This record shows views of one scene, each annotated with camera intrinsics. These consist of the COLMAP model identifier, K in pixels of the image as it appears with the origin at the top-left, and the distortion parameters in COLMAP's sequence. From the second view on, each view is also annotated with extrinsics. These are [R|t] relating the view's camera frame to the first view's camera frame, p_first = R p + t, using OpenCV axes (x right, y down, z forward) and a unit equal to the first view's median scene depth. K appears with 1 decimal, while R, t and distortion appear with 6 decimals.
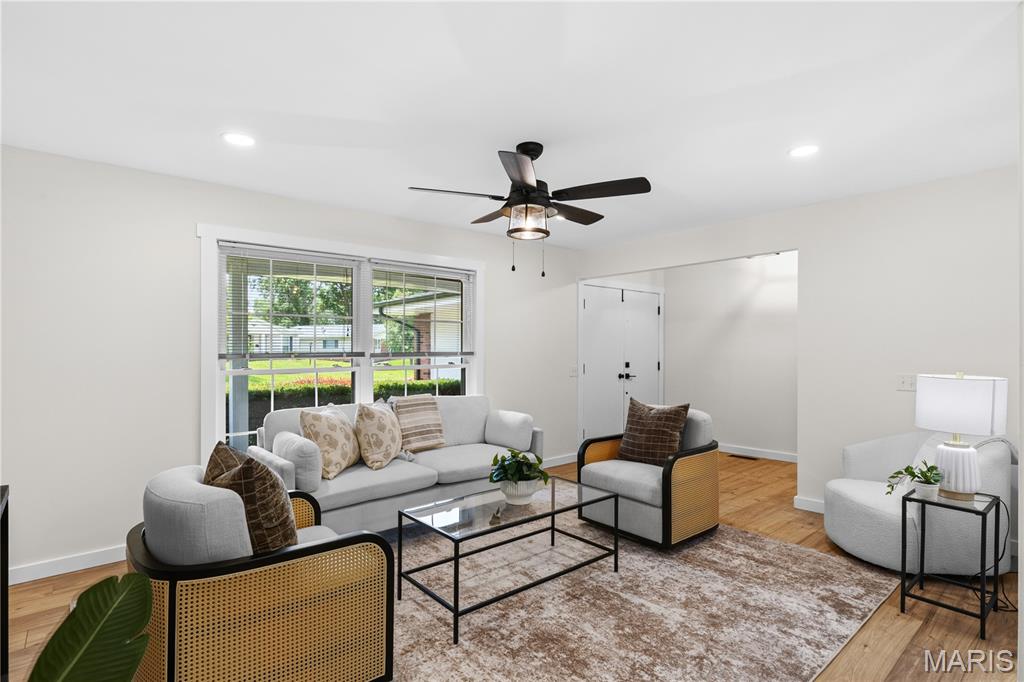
lens RADIAL K [[501.5, 0, 514.1], [0, 501.5, 347.3], [0, 0, 1]] dist [0.000445, -0.000015]
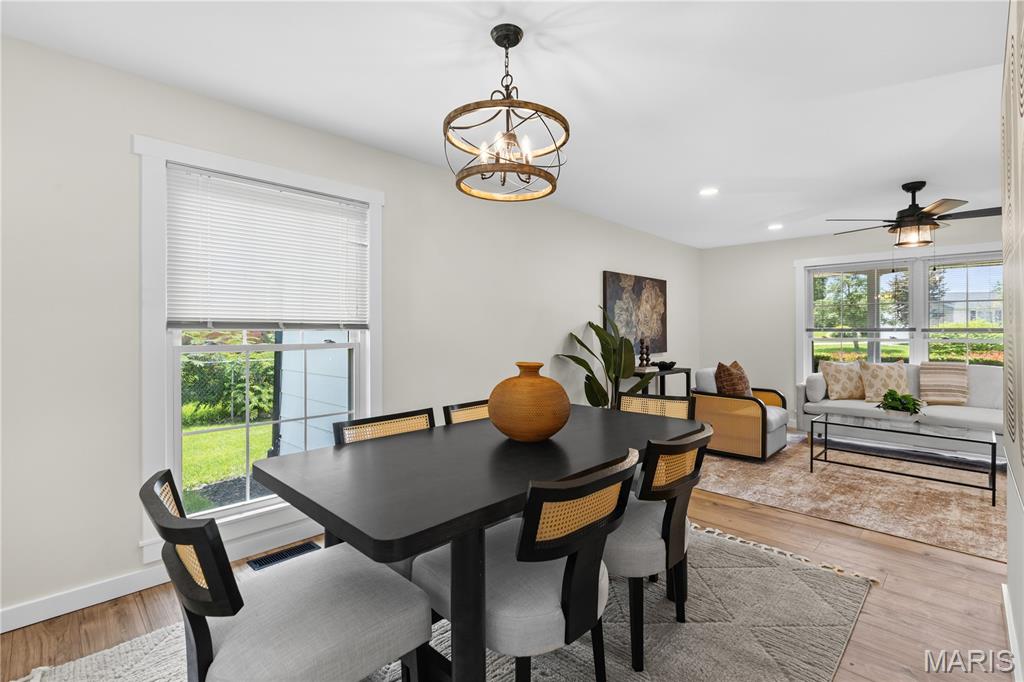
lens RADIAL K [[470.2, 0, 517.5], [0, 470.2, 329.8], [0, 0, 1]] dist [0.000530, 0.000084]
pose [[0.083790, 0.001506, -0.996482, 1.388591], [0.008837, 0.999958, 0.002254, 0.004772], [0.996444, -0.008995, 0.083773, -0.275253]]
